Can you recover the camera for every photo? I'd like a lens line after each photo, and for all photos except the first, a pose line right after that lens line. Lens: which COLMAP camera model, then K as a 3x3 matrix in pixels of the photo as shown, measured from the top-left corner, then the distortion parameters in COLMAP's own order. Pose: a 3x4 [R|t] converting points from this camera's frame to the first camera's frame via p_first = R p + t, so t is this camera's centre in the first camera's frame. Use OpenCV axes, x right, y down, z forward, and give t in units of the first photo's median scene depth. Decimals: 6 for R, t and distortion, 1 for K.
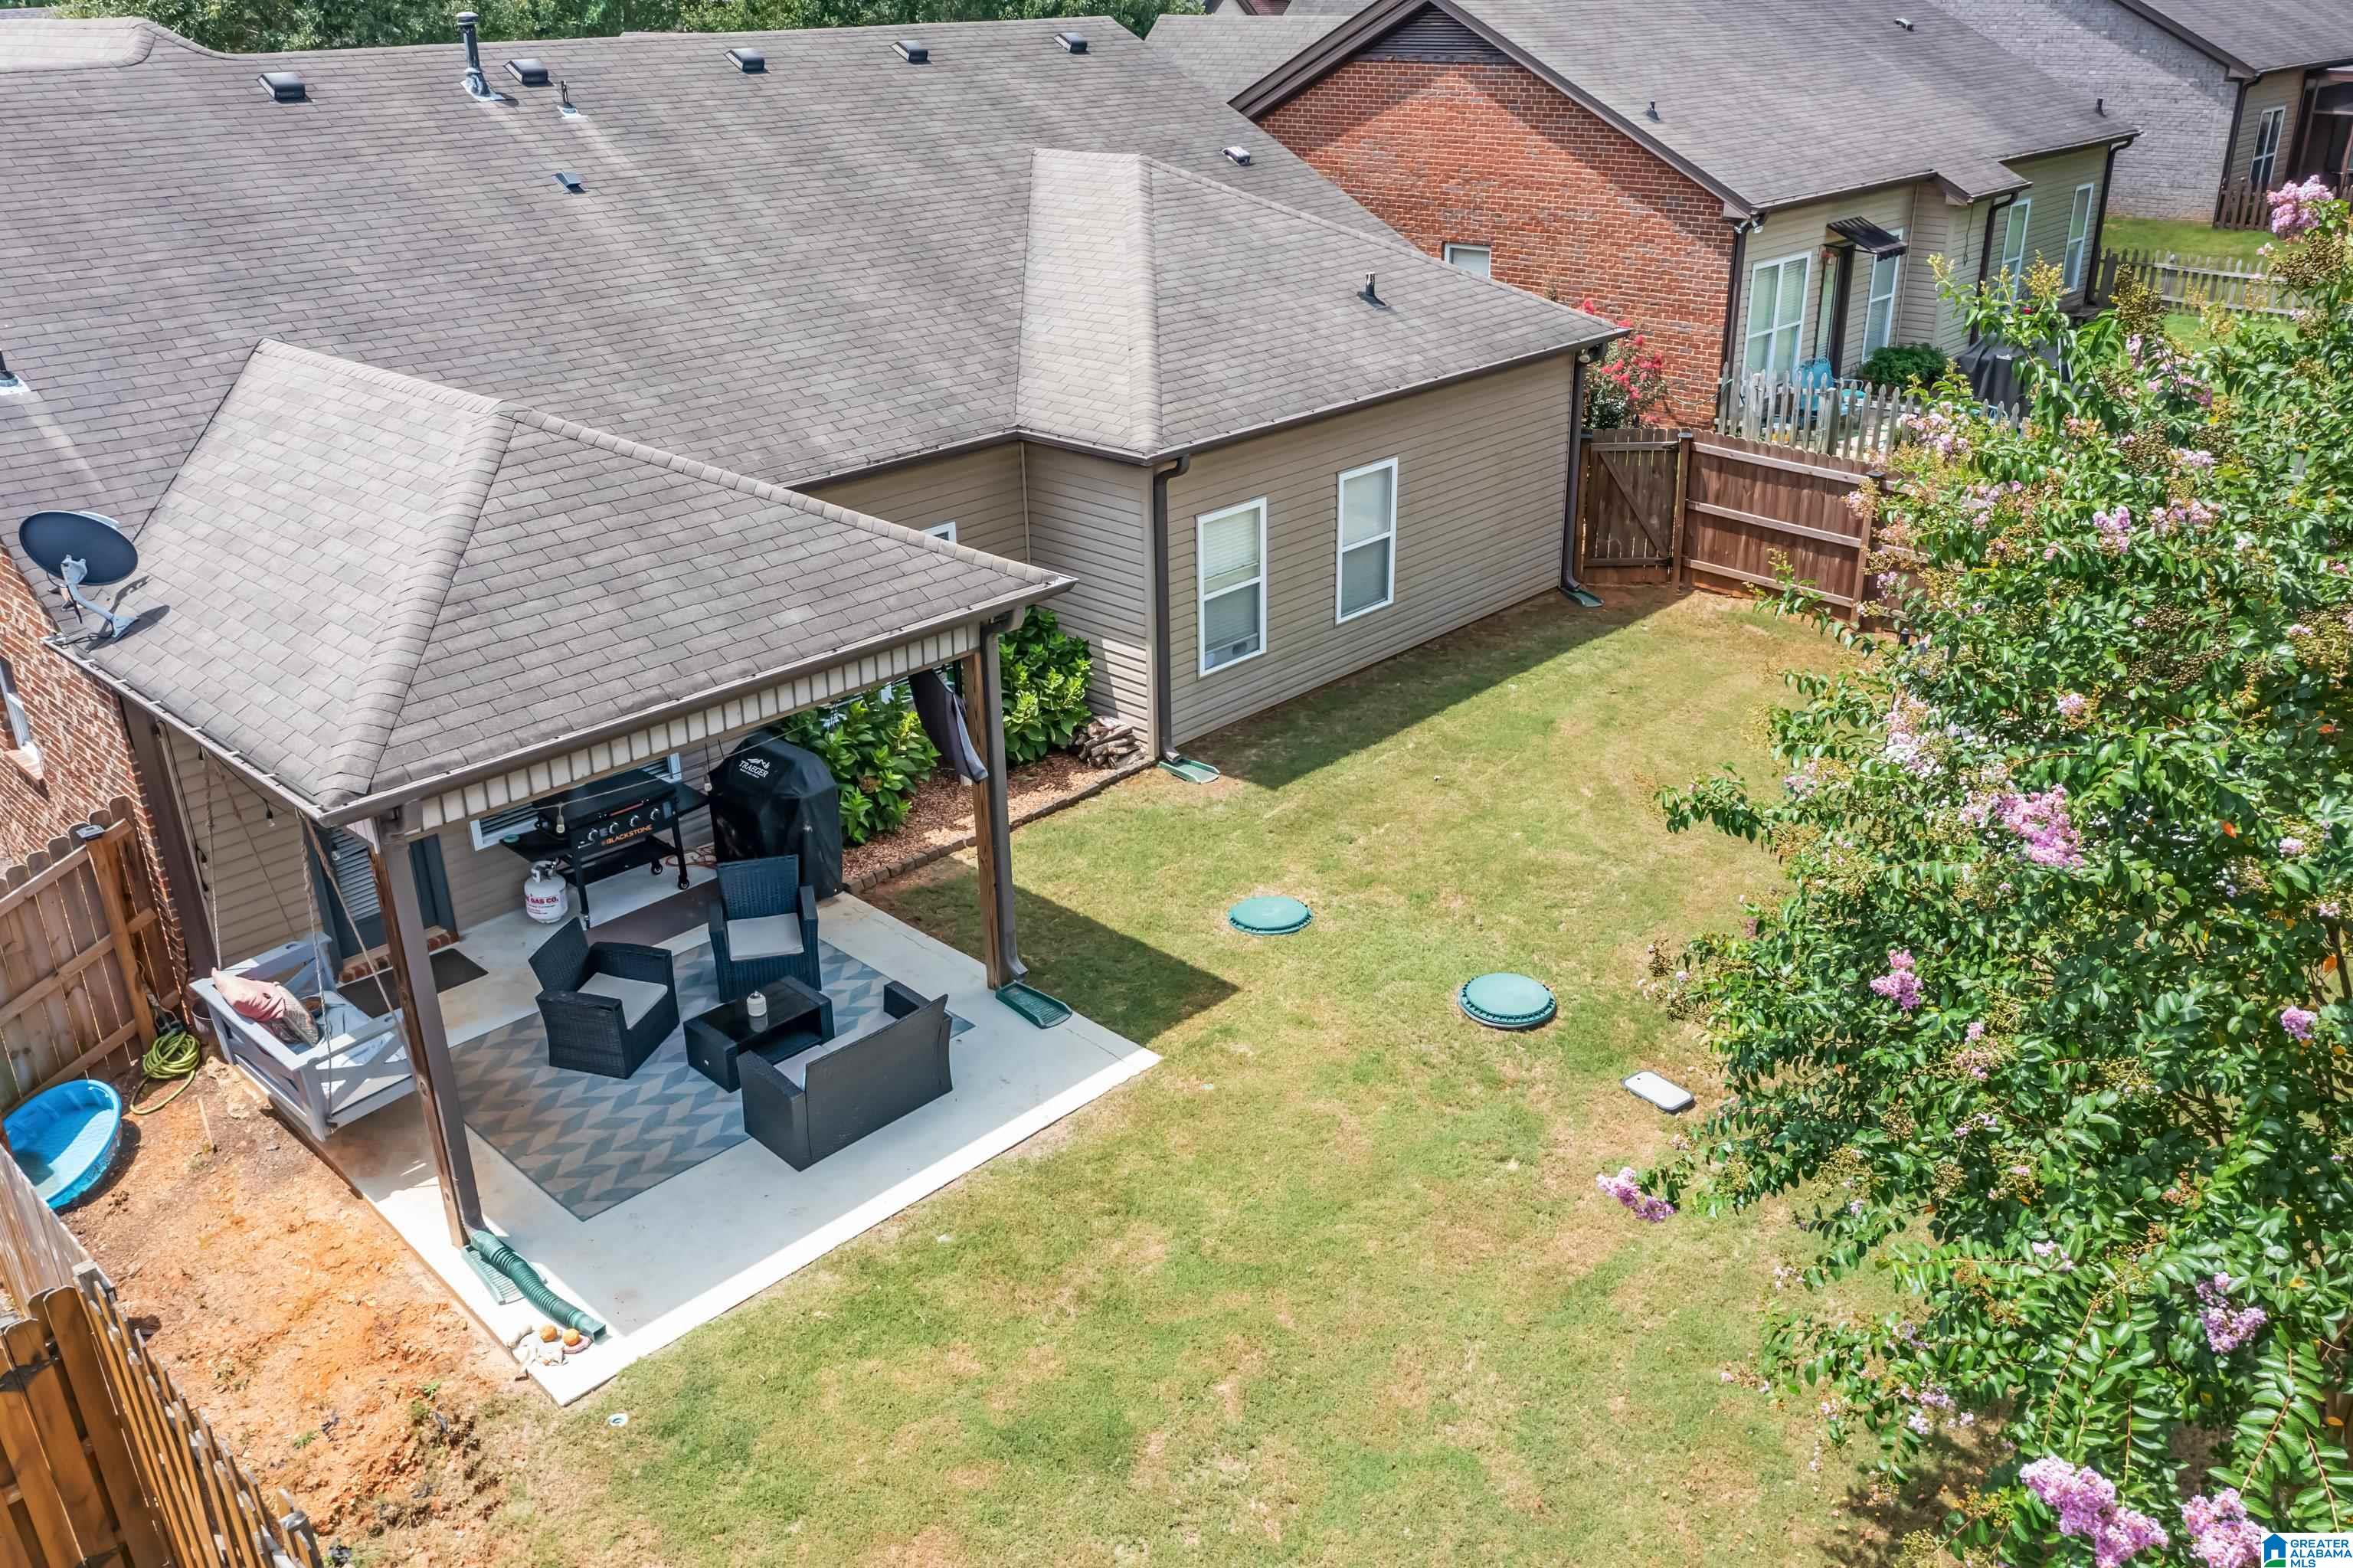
lens RADIAL K [[1870.1, 0, 1174.7], [0, 1870.1, 782.1], [0, 0, 1]] dist [-0.021095, -0.007206]
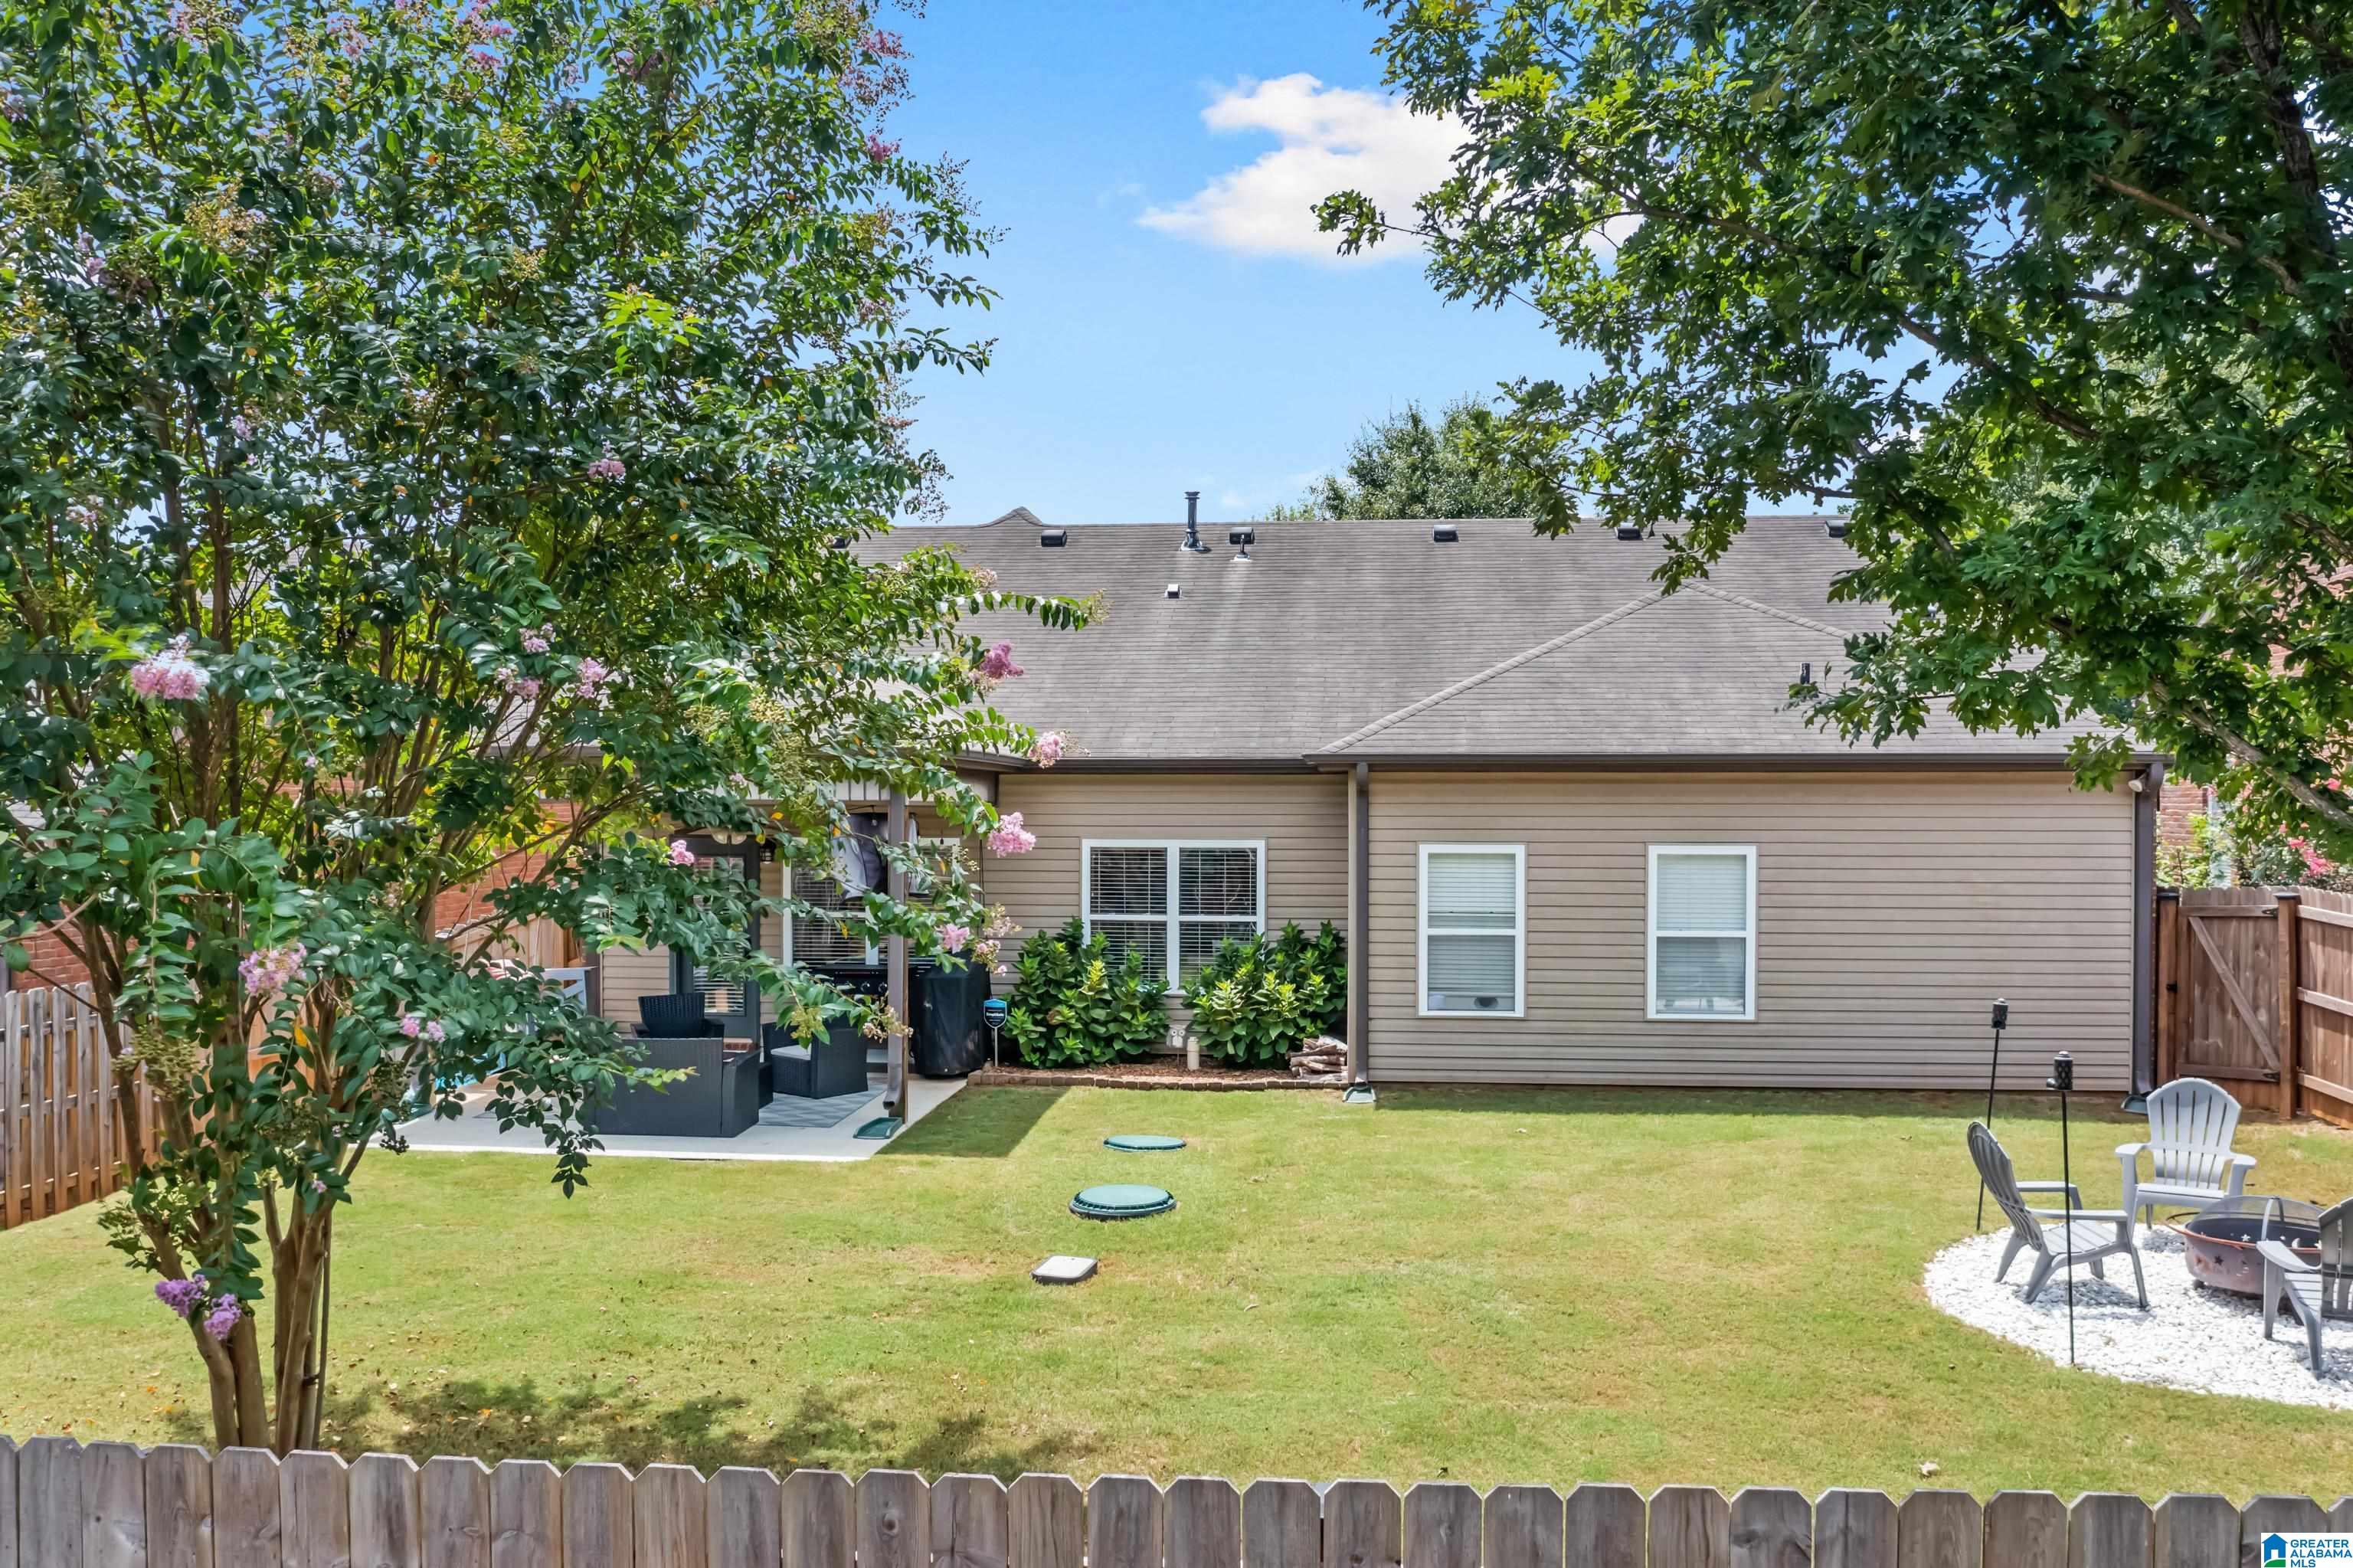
lens RADIAL K [[1870.1, 0, 1170.0], [0, 1870.1, 803.5], [0, 0, 1]] dist [-0.021095, -0.007206]
pose [[0.606554, 0.024664, -0.794659, 0.639746], [-0.328690, 0.917880, -0.222397, 0.091867], [0.723917, 0.396092, 0.564850, 0.293163]]
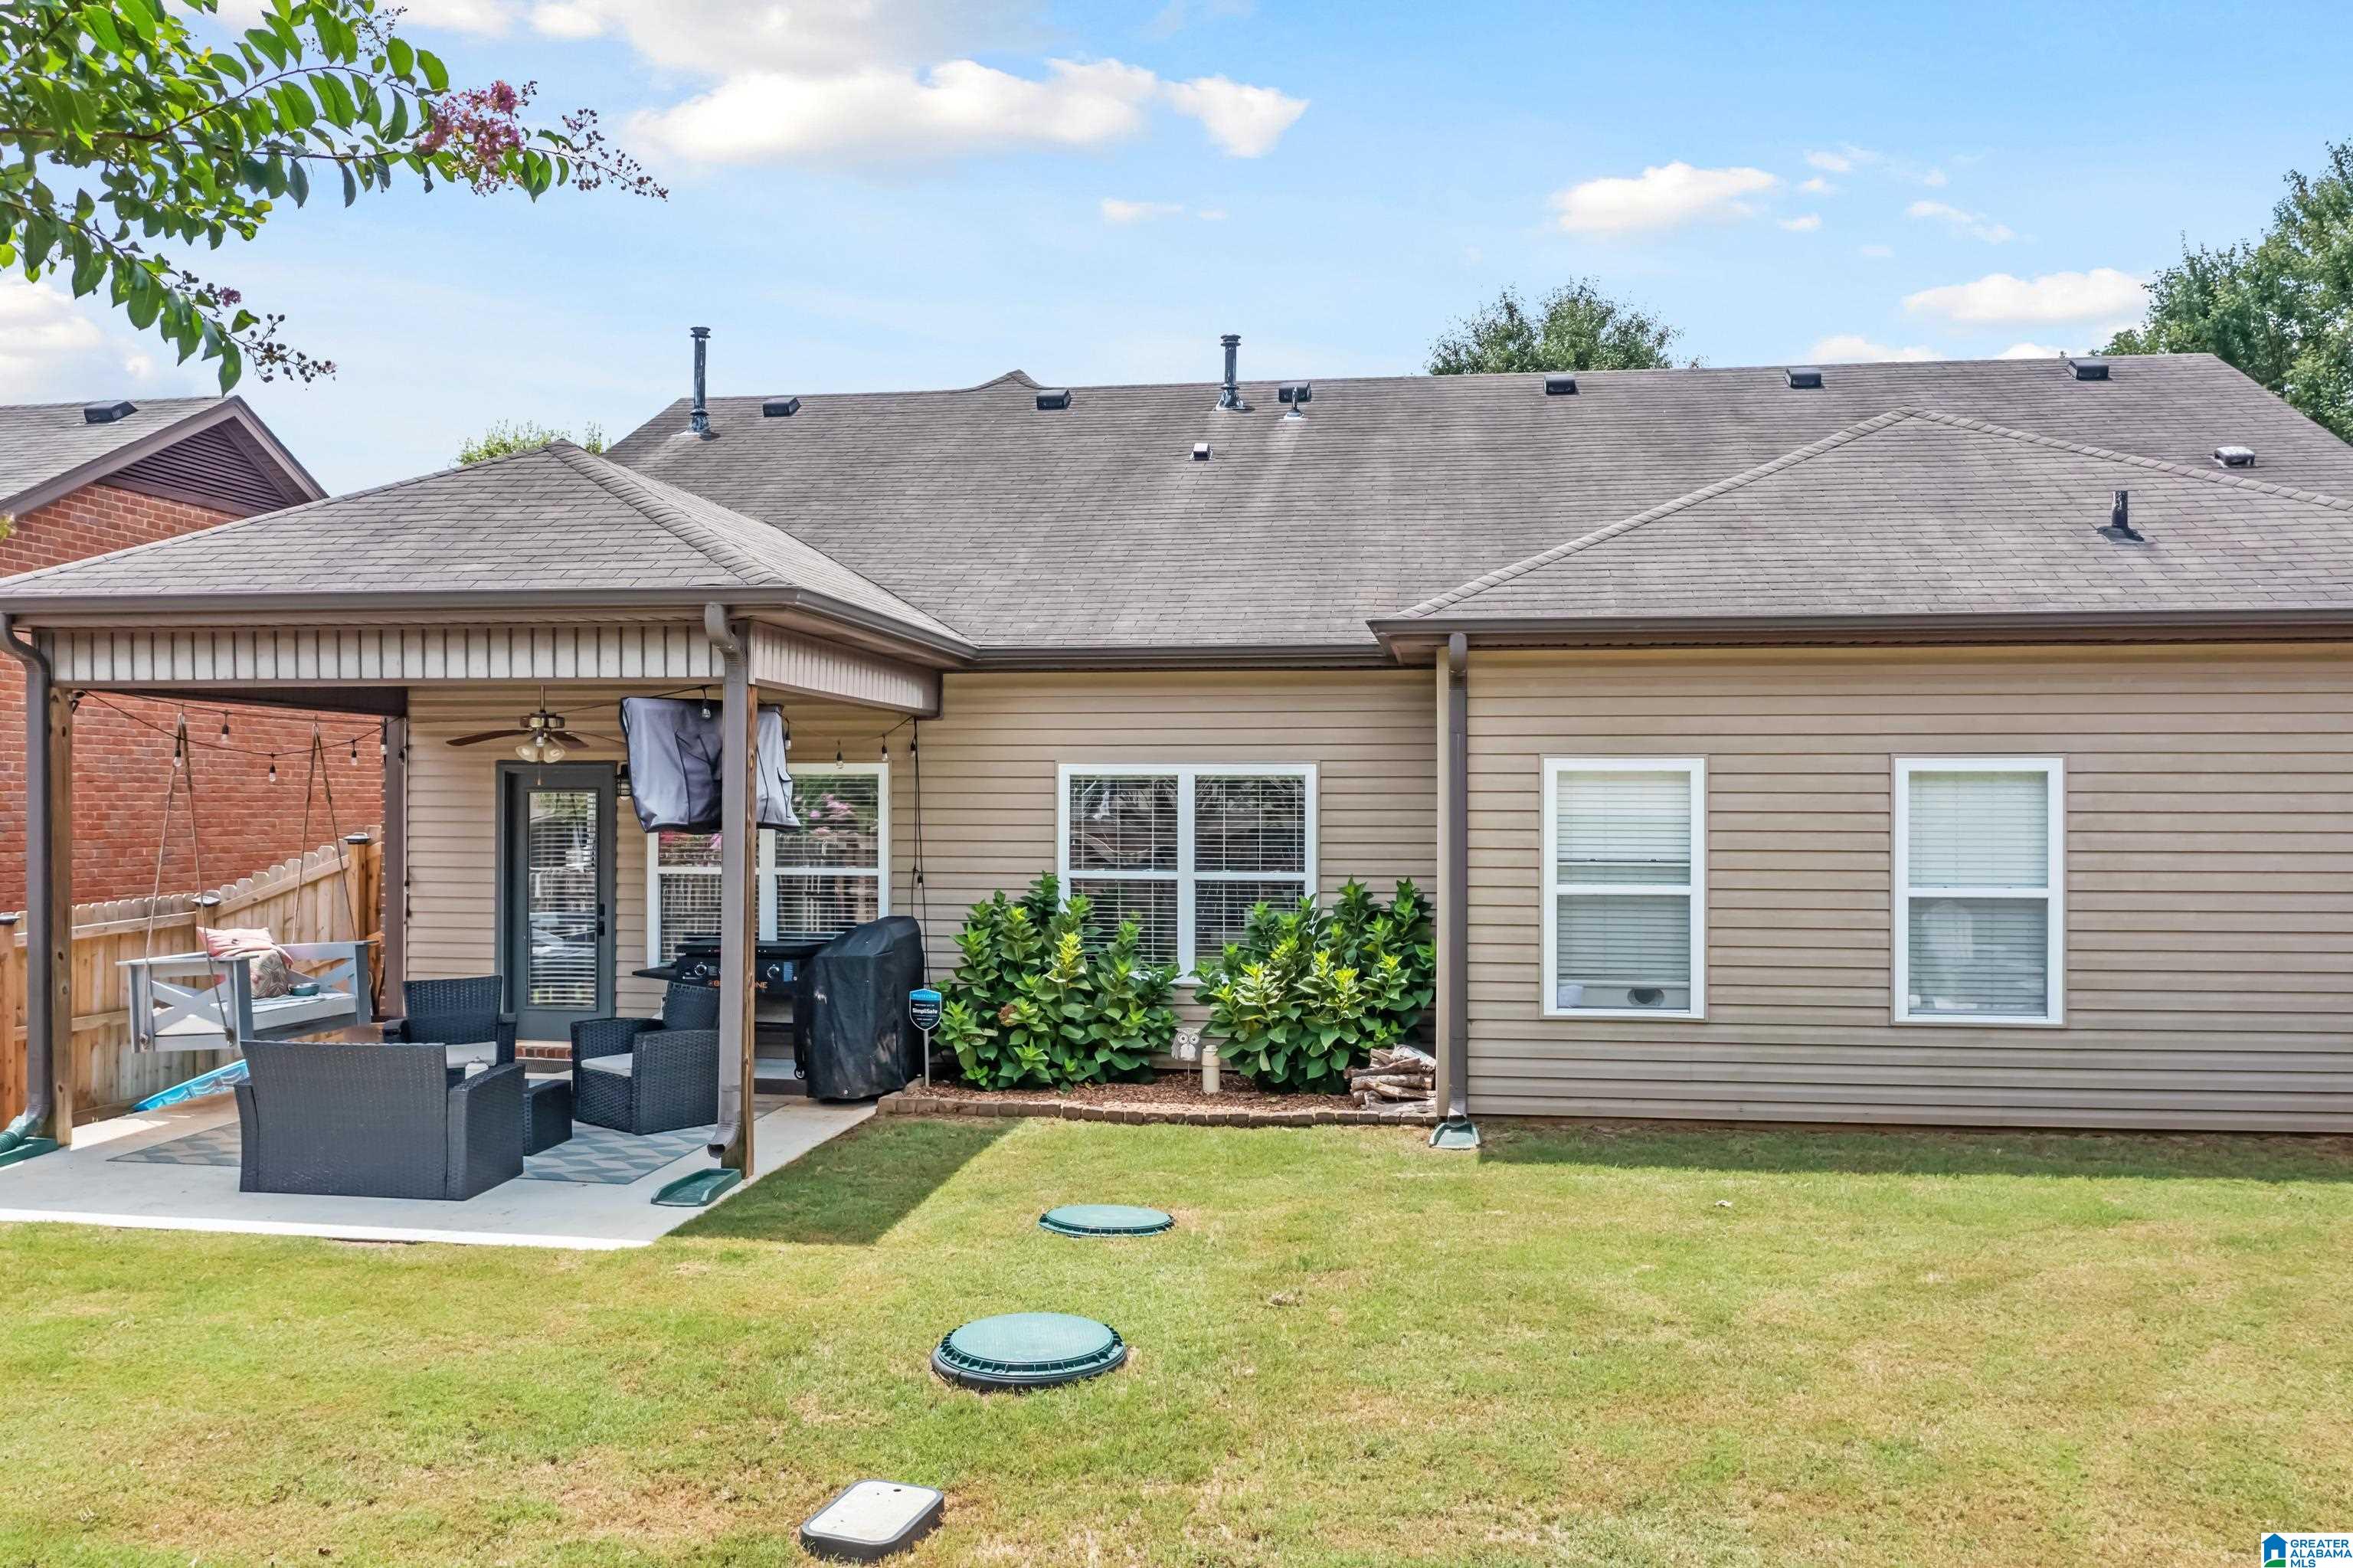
lens RADIAL K [[1870.1, 0, 1166.8], [0, 1870.1, 774.2], [0, 0, 1]] dist [-0.021095, -0.007206]
pose [[0.570466, 0.011283, -0.821244, 0.425873], [-0.338812, 0.914095, -0.222793, 0.050486], [0.748181, 0.405343, 0.525283, 0.488565]]
